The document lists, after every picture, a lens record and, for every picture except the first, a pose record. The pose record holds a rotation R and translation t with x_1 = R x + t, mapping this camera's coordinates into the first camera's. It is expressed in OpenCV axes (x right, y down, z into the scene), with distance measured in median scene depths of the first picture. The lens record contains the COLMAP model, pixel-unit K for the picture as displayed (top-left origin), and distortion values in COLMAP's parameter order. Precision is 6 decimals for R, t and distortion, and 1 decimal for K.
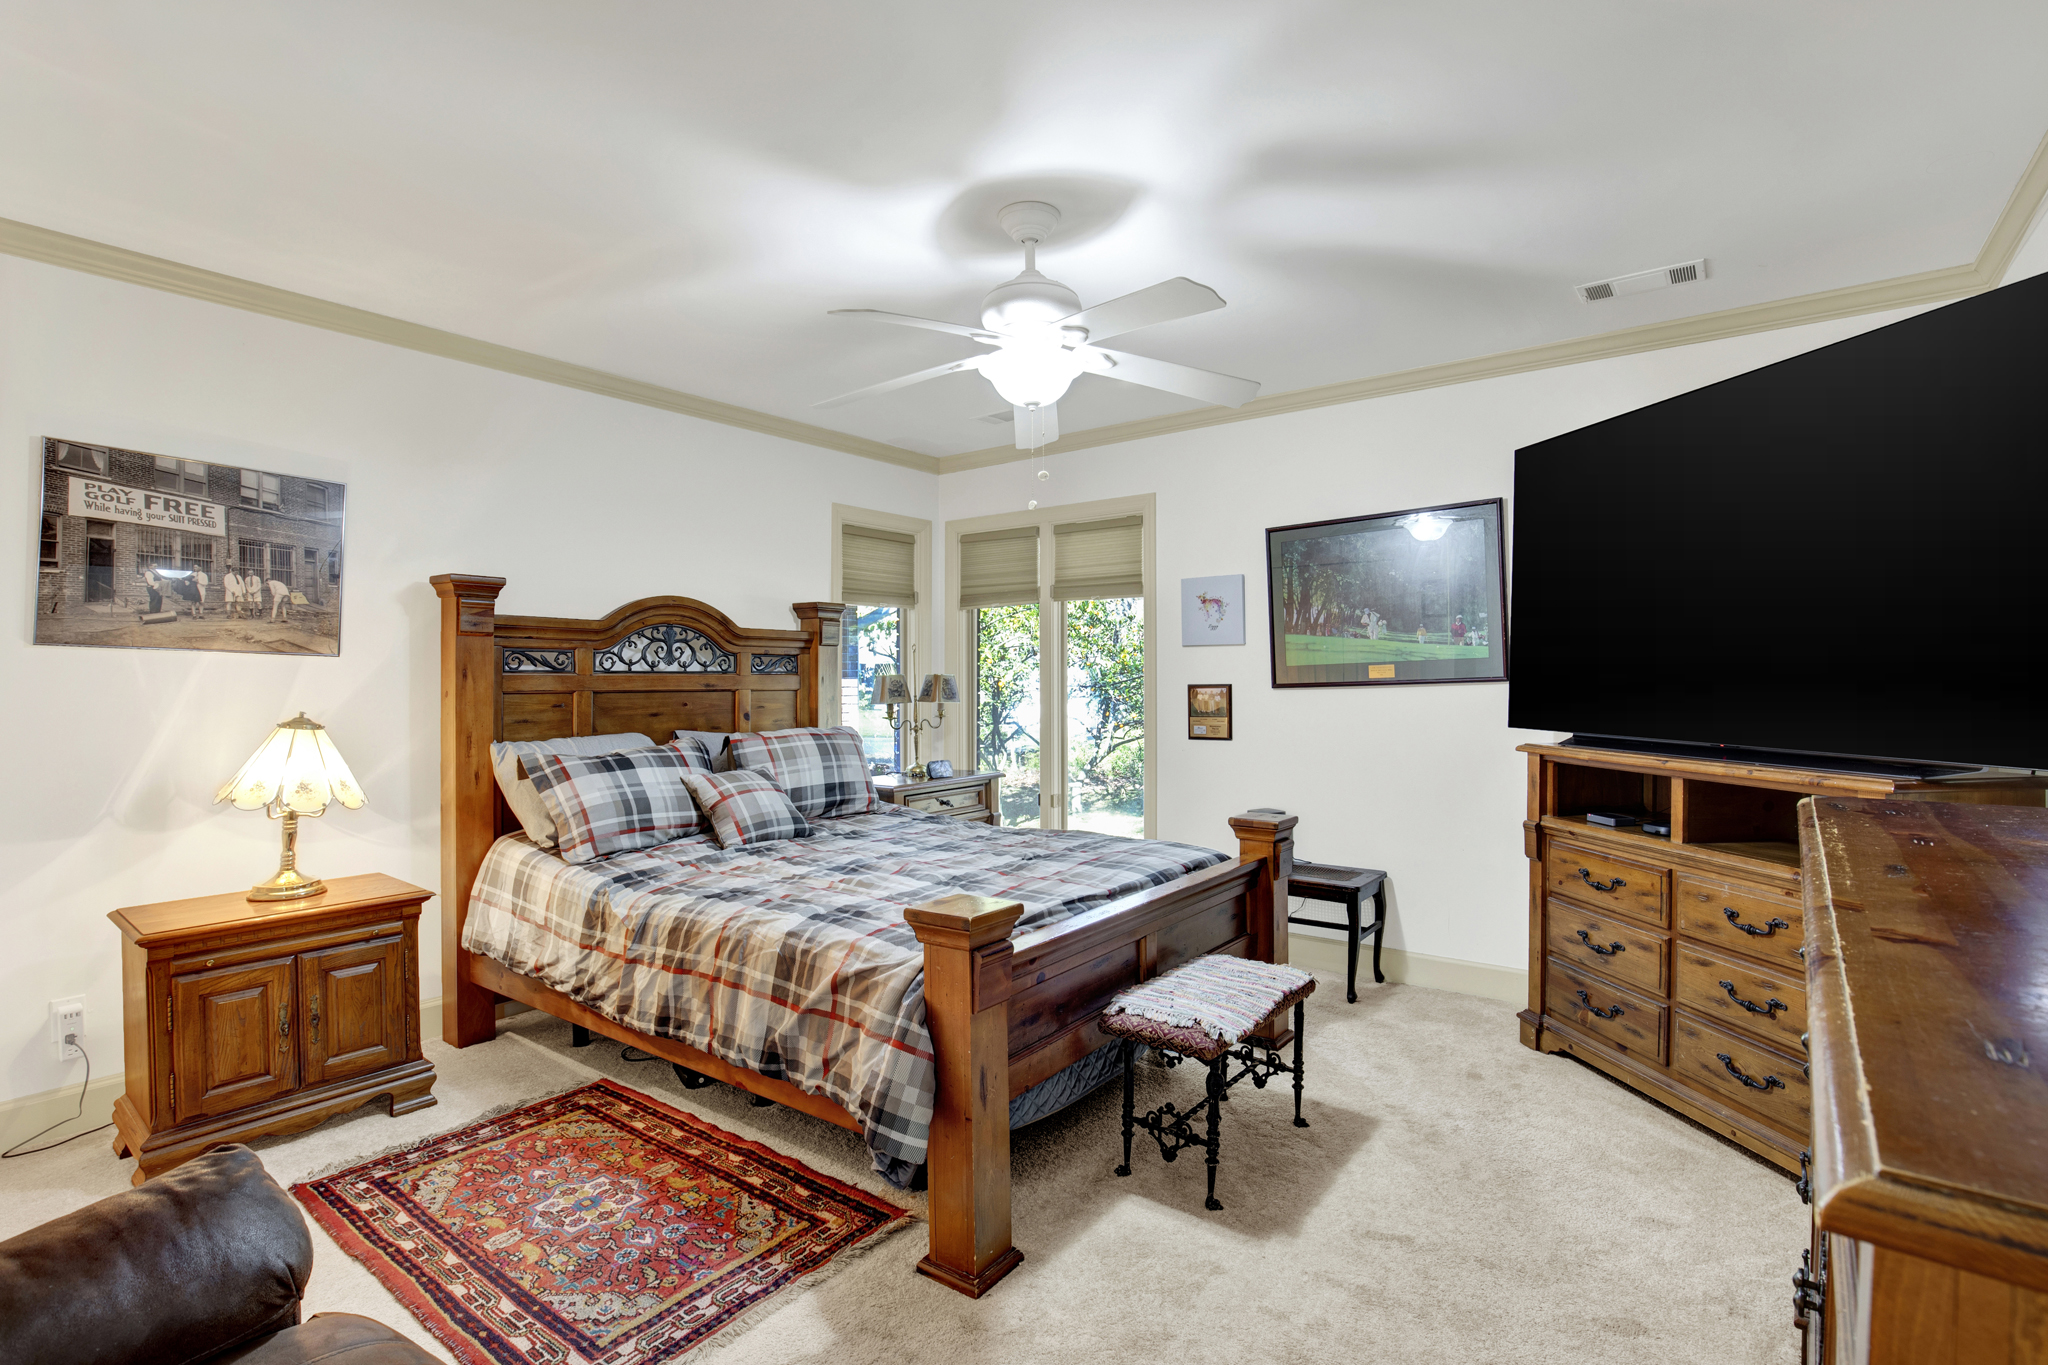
lens RADIAL K [[968.7, 0, 1024.3], [0, 968.7, 681.6], [0, 0, 1]] dist [-0.031350, 0.005246]
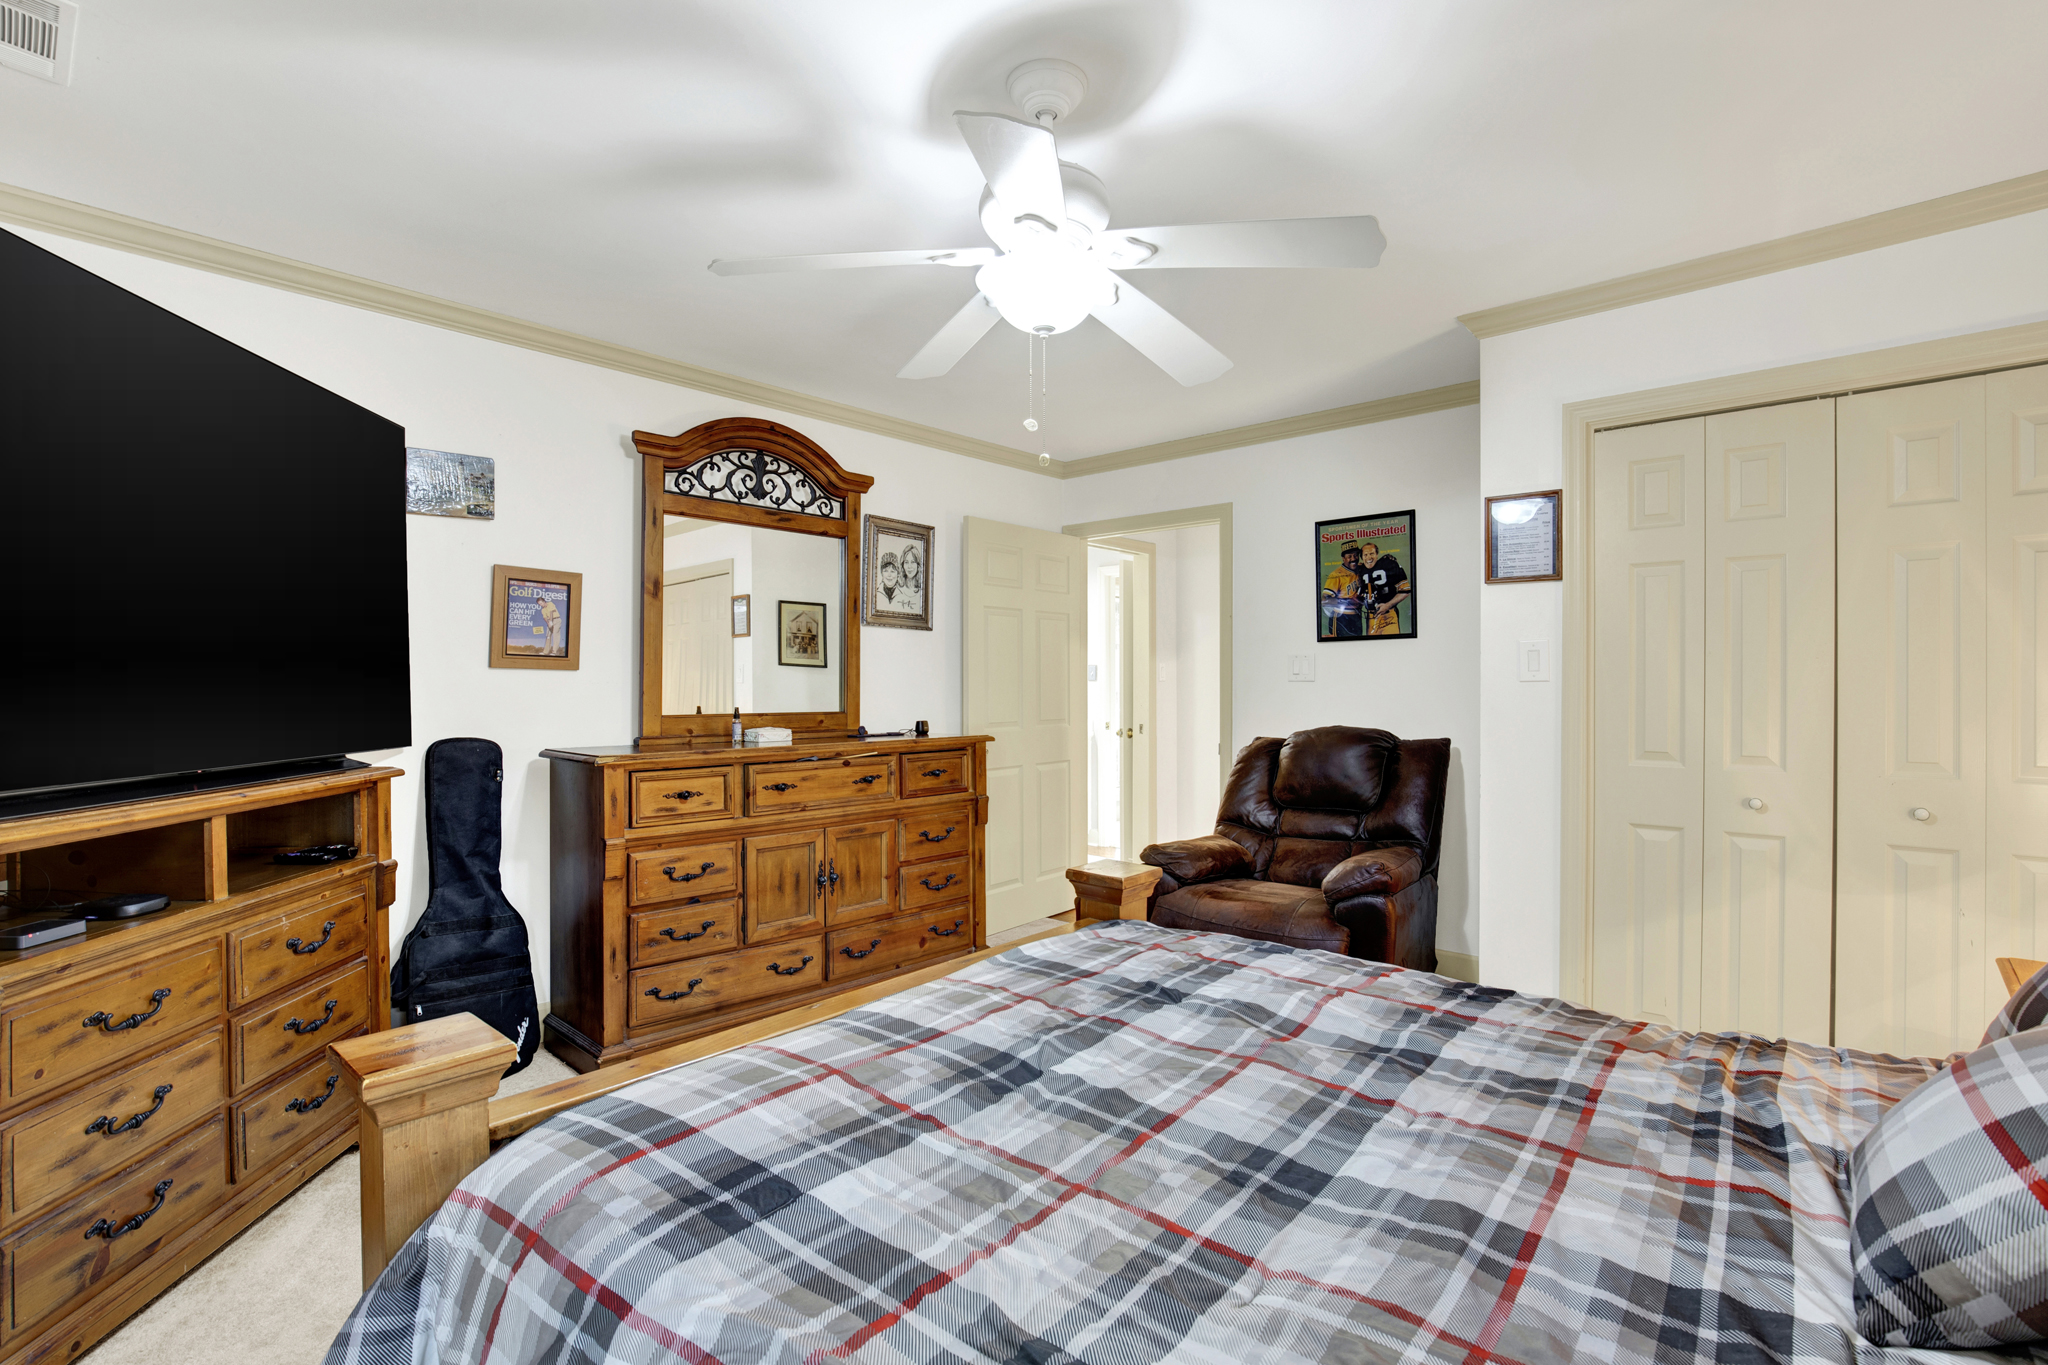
lens RADIAL K [[968.7, 0, 1027.3], [0, 968.7, 685.6], [0, 0, 1]] dist [-0.031350, 0.005246]
pose [[-0.998050, 0.005223, 0.062202, -0.023566], [0.005494, 0.999976, 0.004199, -0.005328], [-0.062179, 0.004532, -0.998055, 1.733194]]
